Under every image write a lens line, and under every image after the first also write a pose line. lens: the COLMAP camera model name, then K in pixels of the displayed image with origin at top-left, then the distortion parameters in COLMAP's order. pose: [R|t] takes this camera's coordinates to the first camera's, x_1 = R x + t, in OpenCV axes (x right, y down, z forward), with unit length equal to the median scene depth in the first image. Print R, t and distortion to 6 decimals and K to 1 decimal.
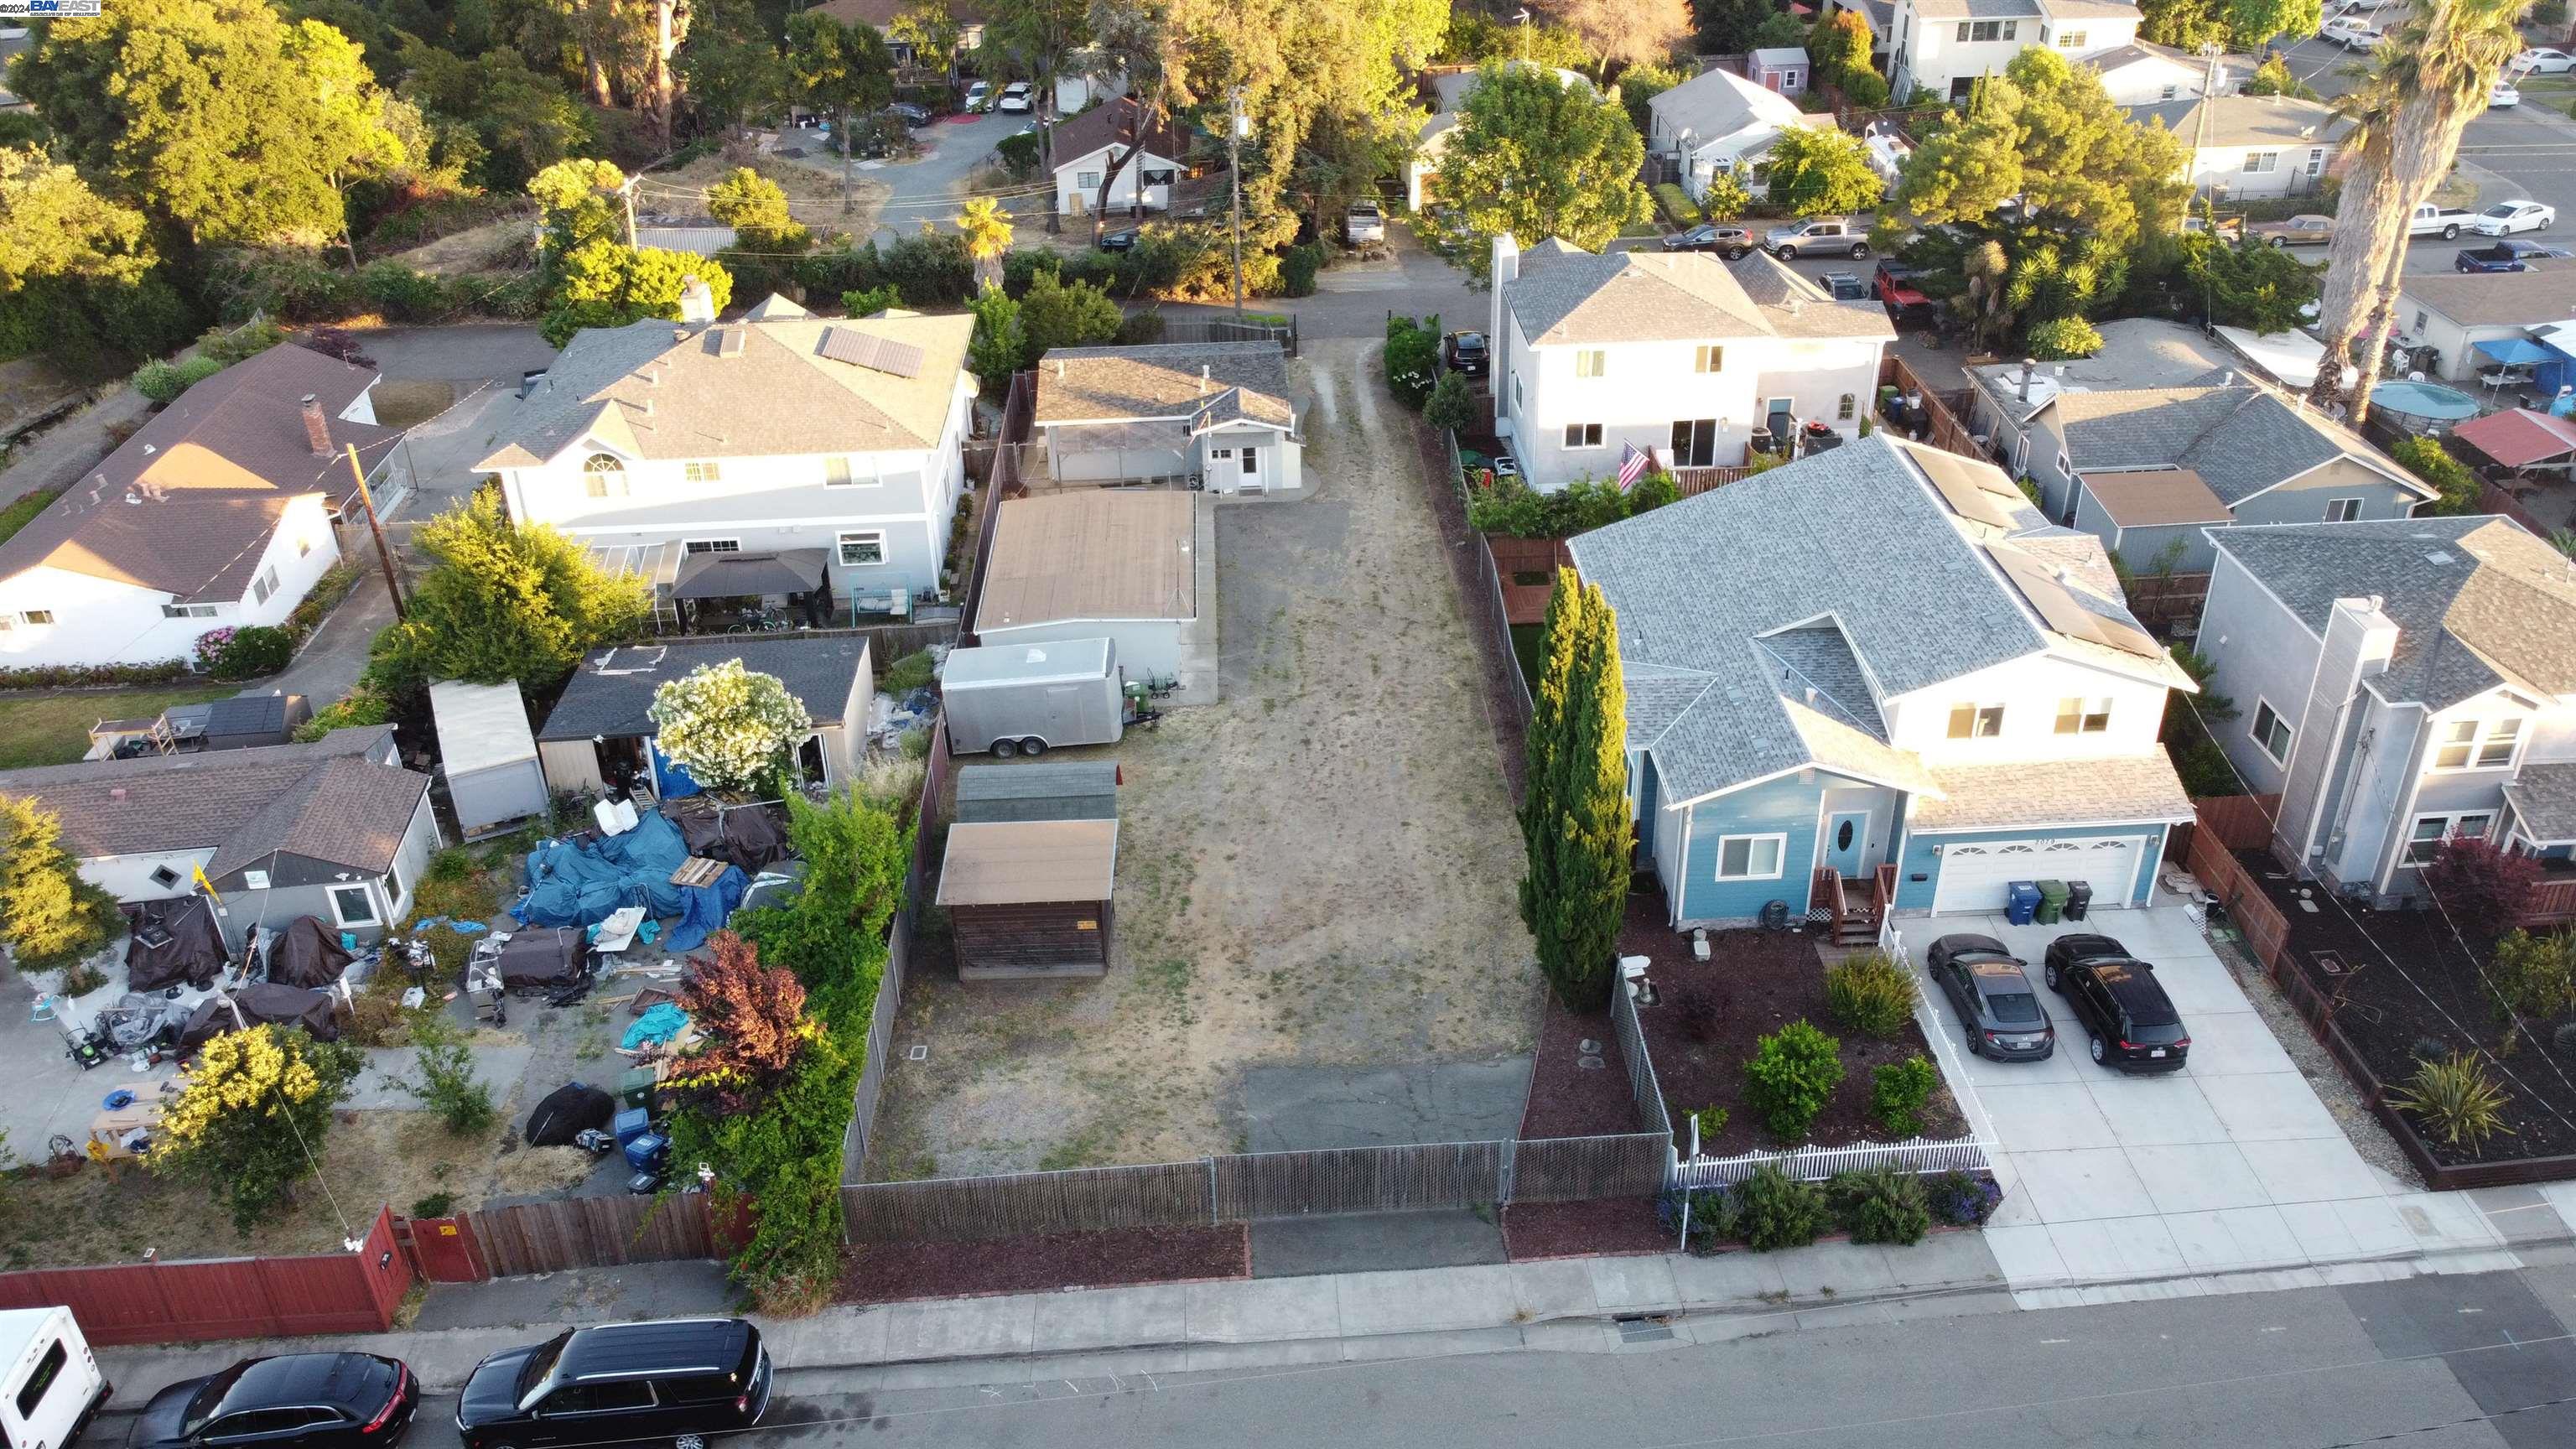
lens RADIAL K [[1946.1, 0, 1299.7], [0, 1946.1, 708.1], [0, 0, 1]] dist [0.006684, -0.016595]
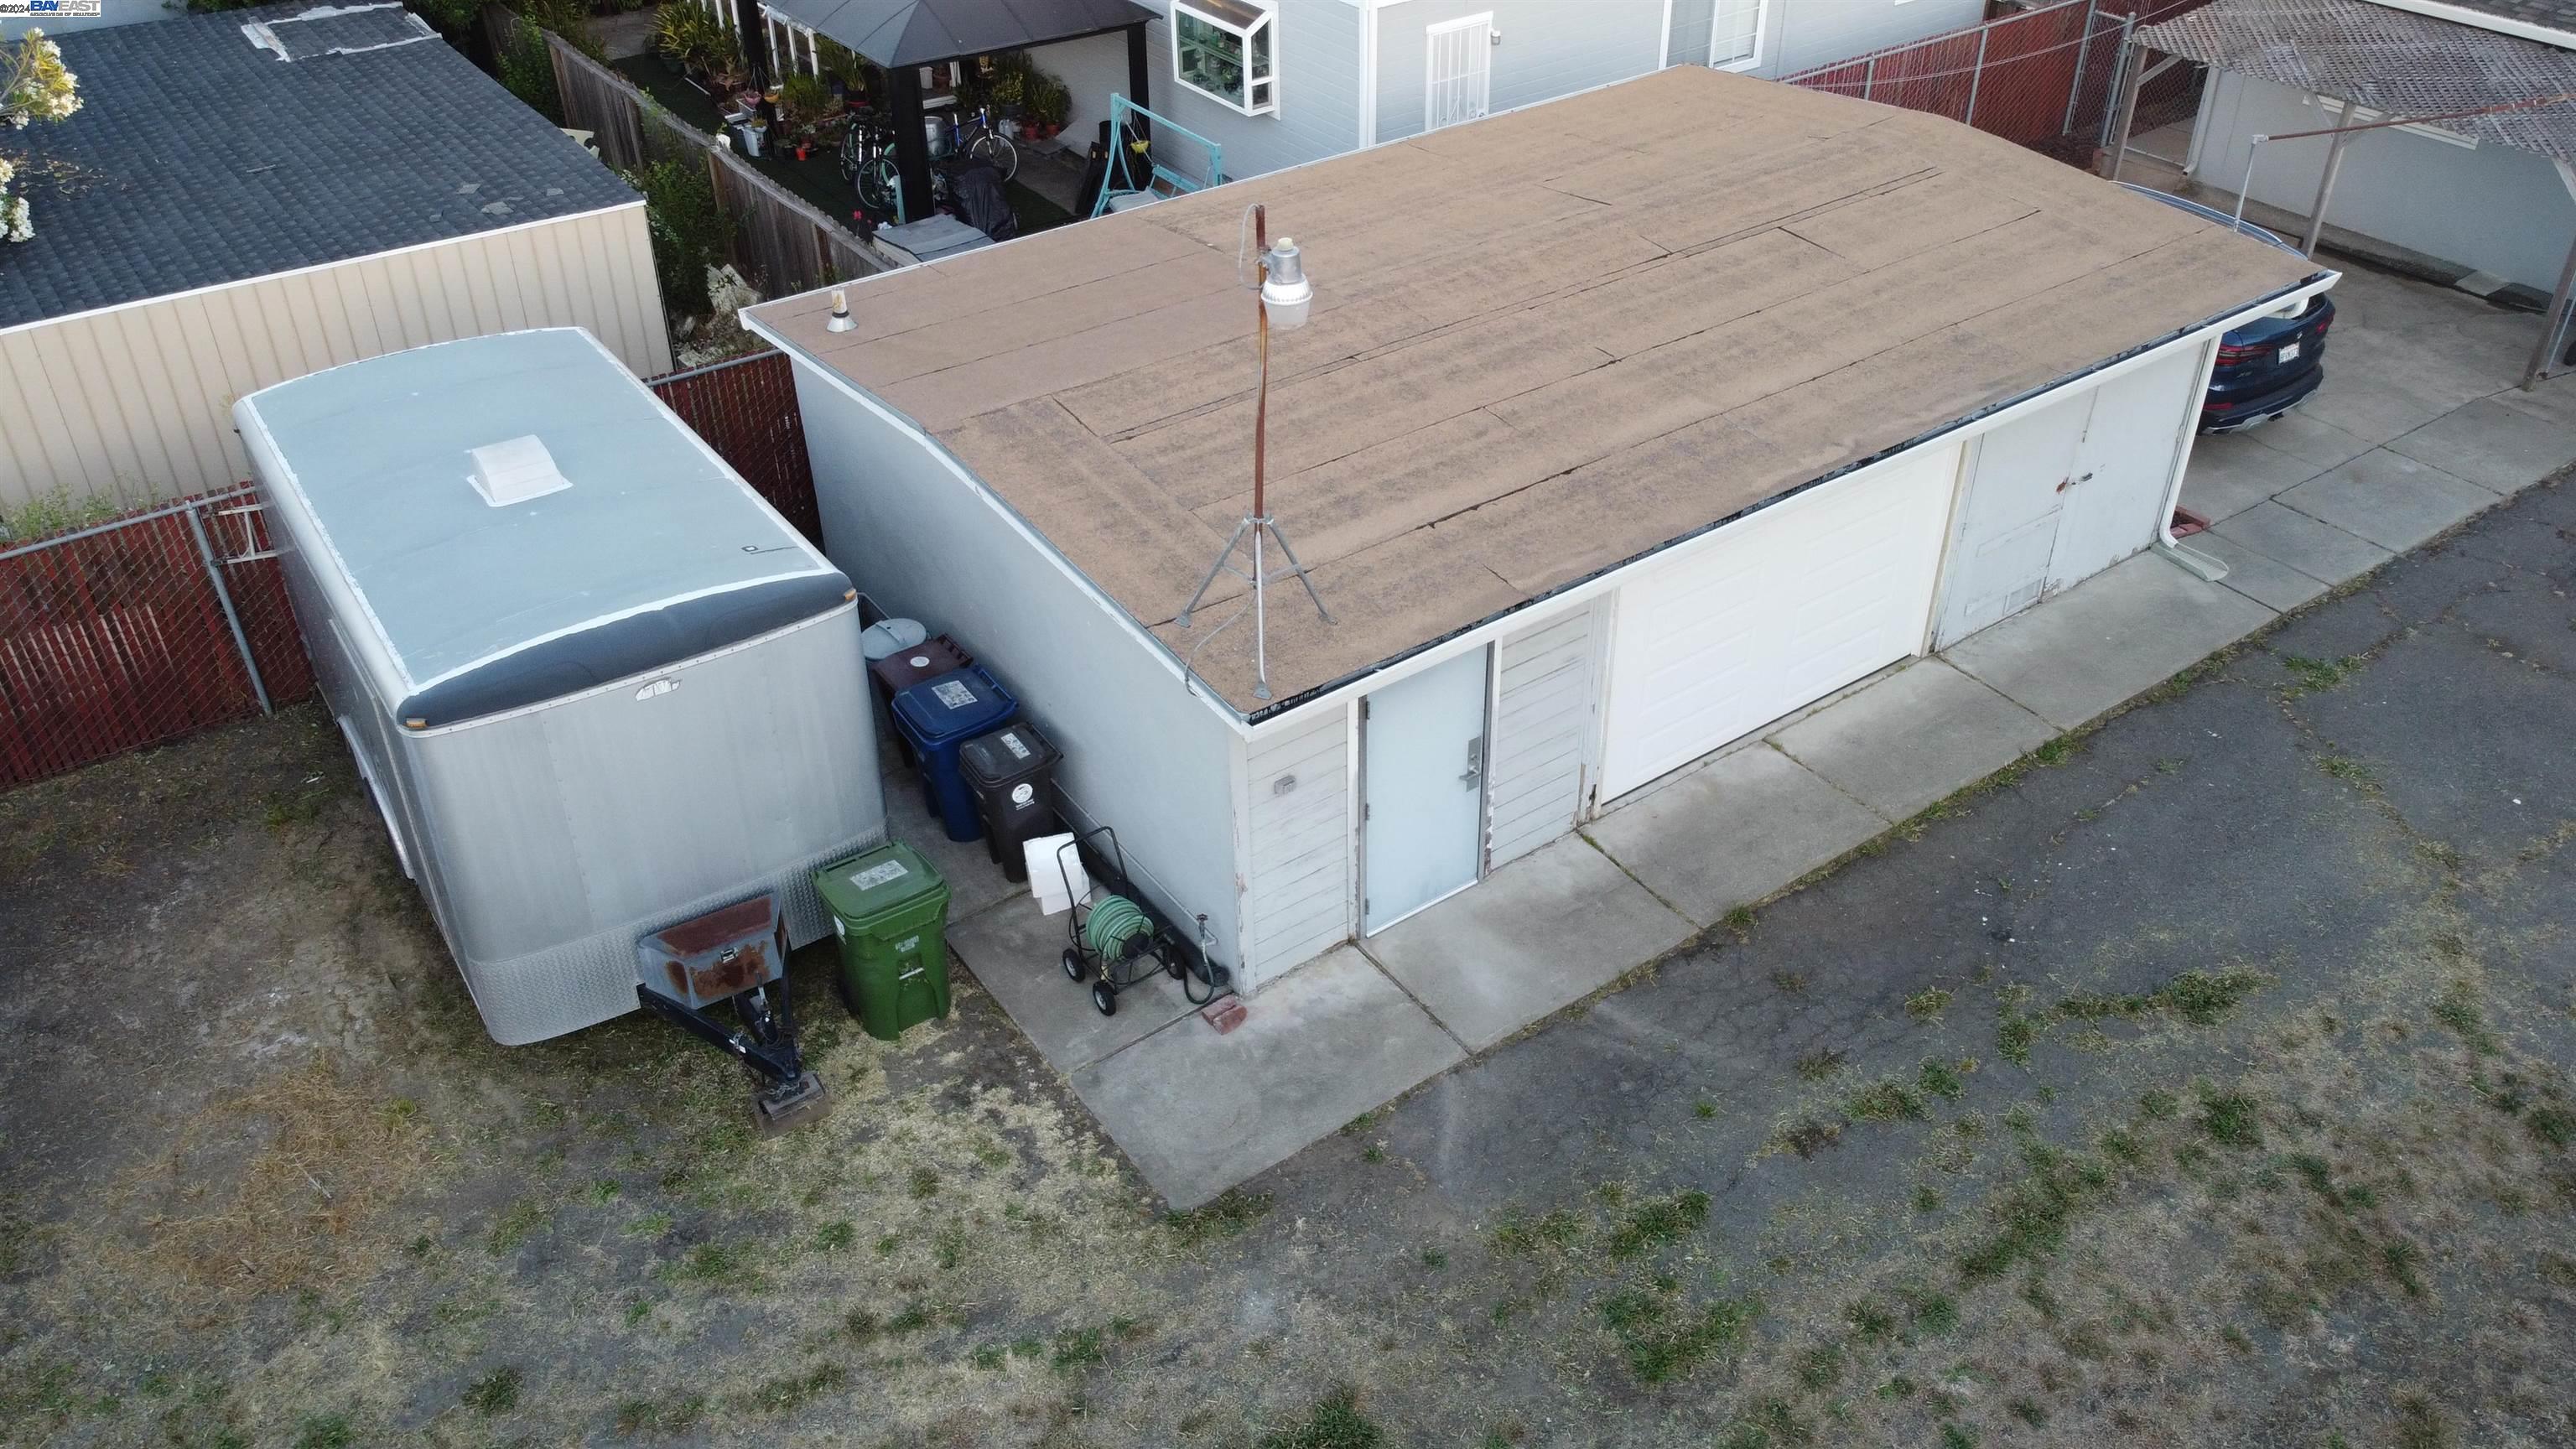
lens RADIAL K [[1947.0, 0, 1293.3], [0, 1947.0, 708.9], [0, 0, 1]] dist [0.006924, -0.008910]
pose [[0.531950, 0.499921, -0.683454, 0.060803], [-0.421953, 0.856273, 0.297914, -0.099206], [0.734156, 0.129910, 0.666437, 0.900997]]
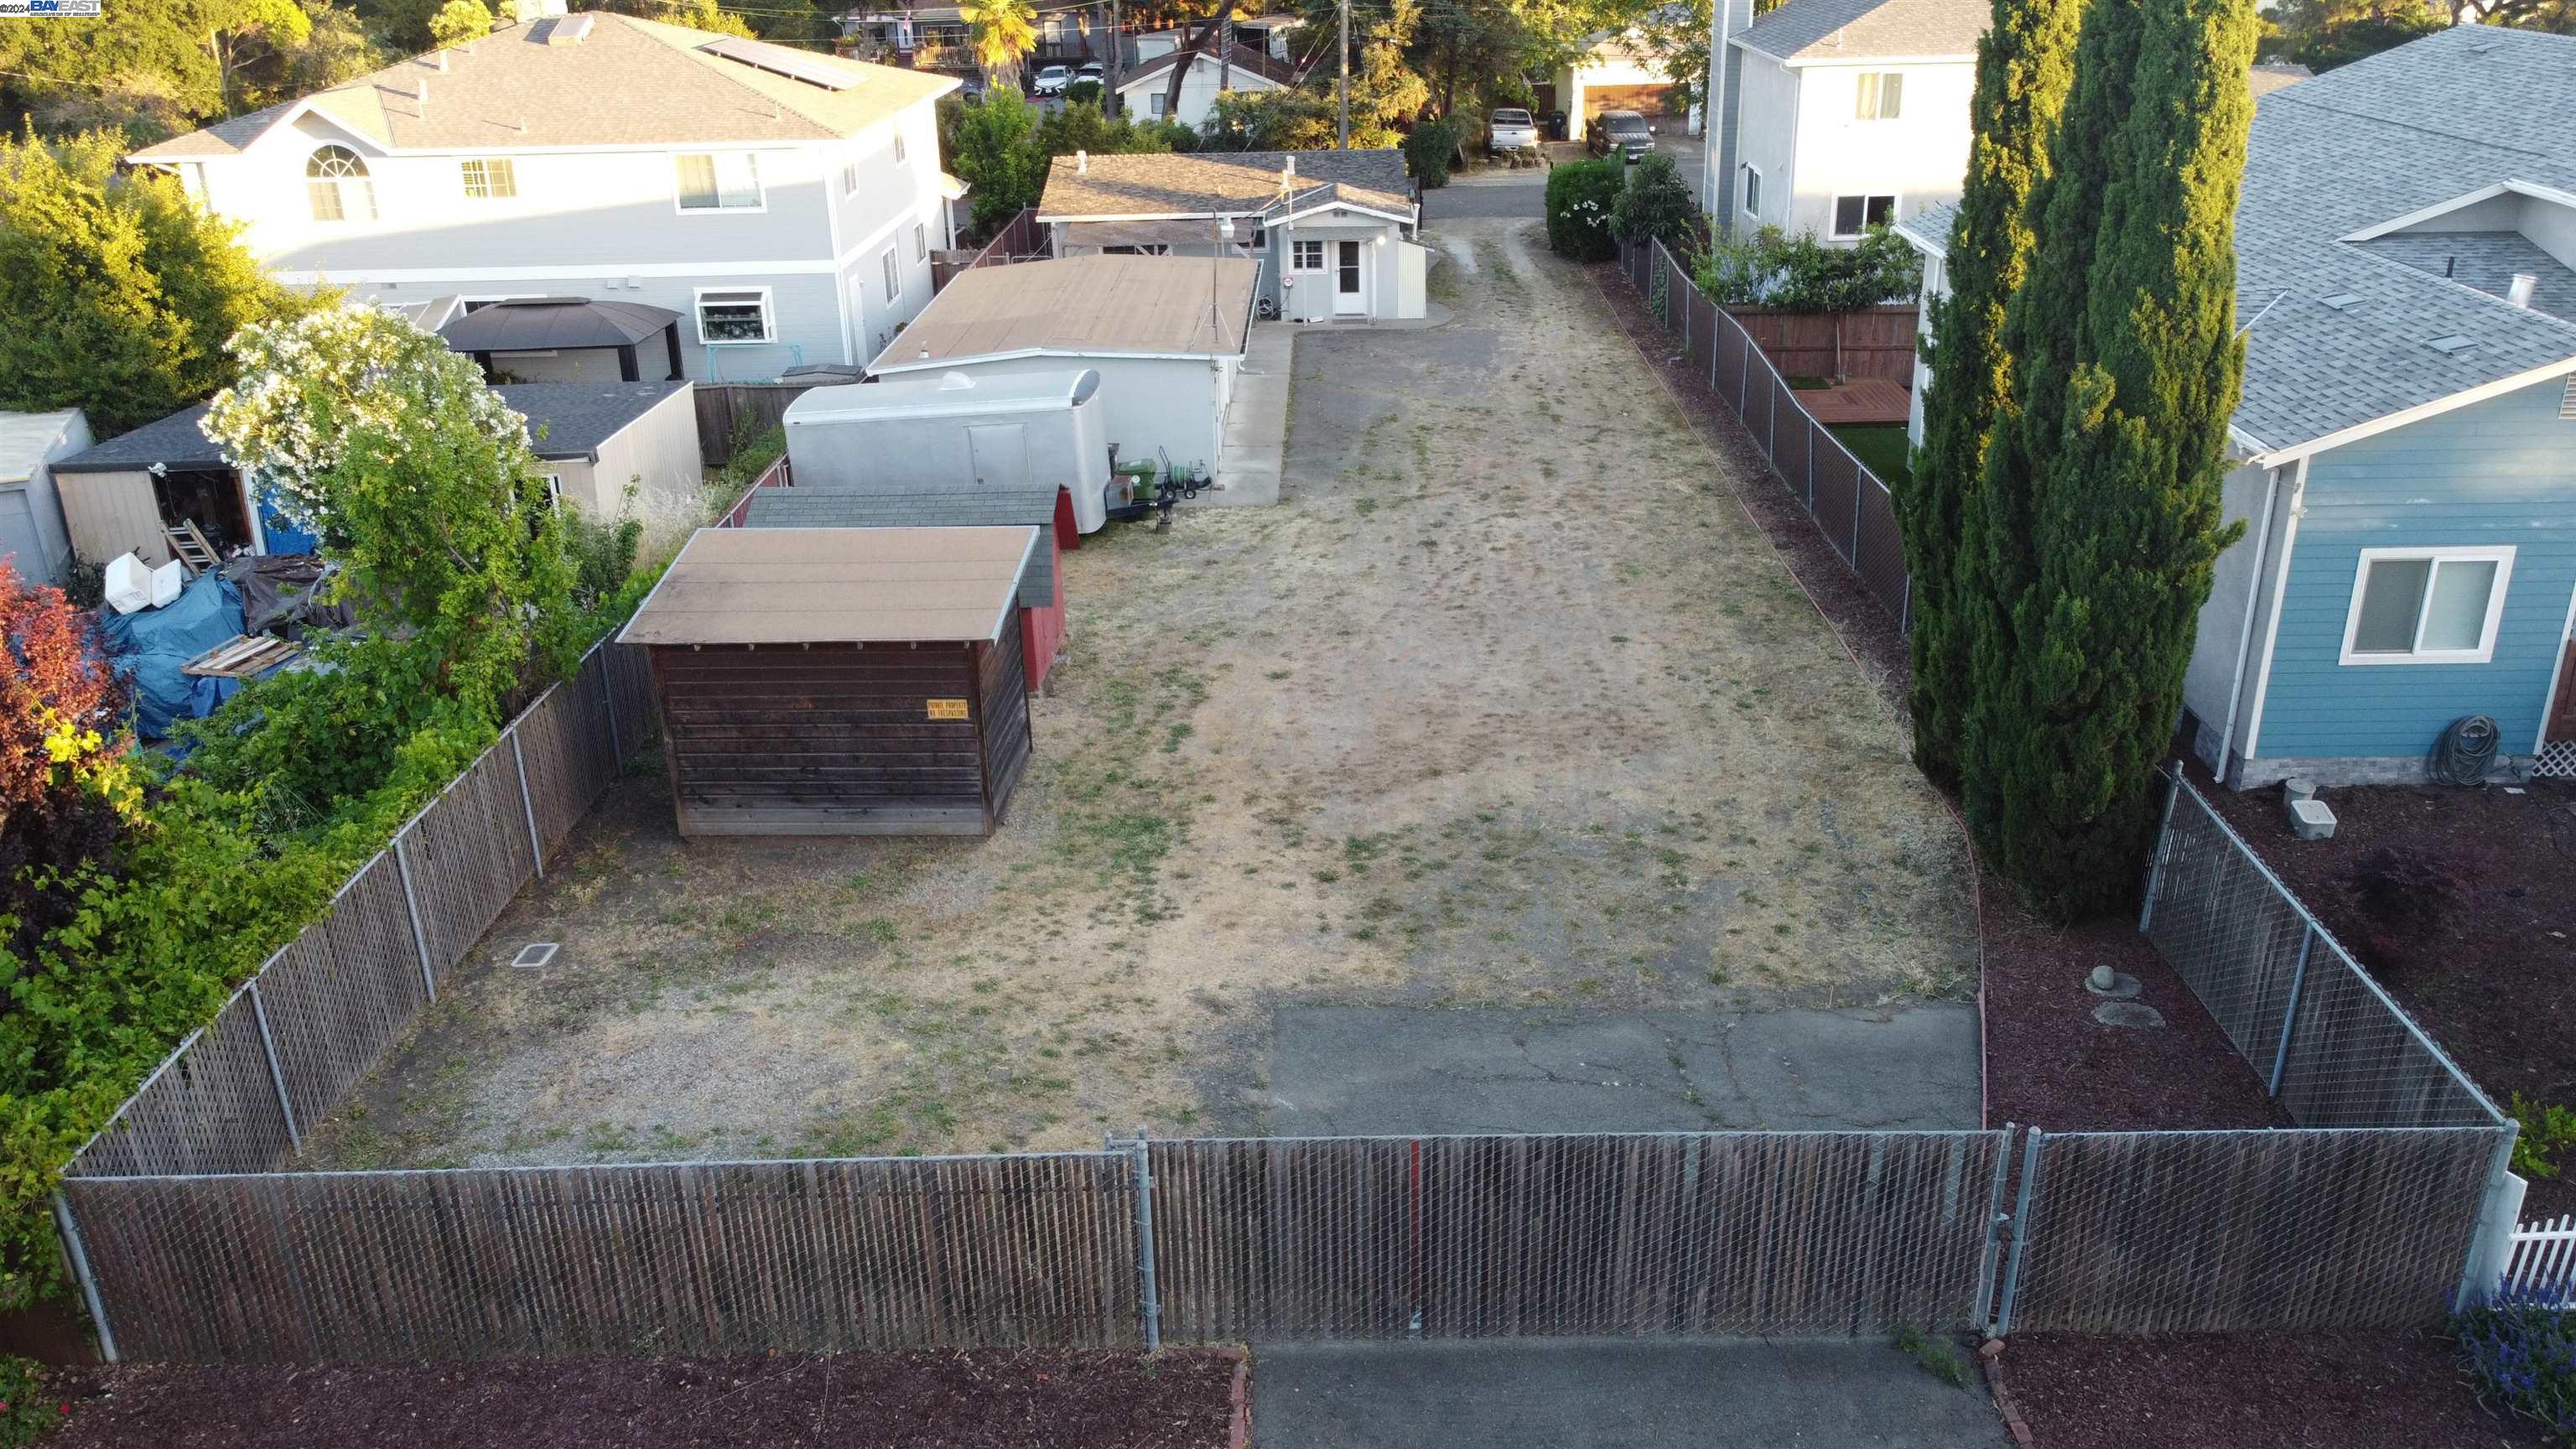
lens RADIAL K [[1947.0, 0, 1293.3], [0, 1947.0, 708.9], [0, 0, 1]] dist [0.006924, -0.008910]
pose [[0.997766, 0.023535, -0.062520, 0.000403], [-0.031272, 0.991560, -0.125822, 0.133204], [0.059031, 0.127496, 0.990081, 0.440714]]
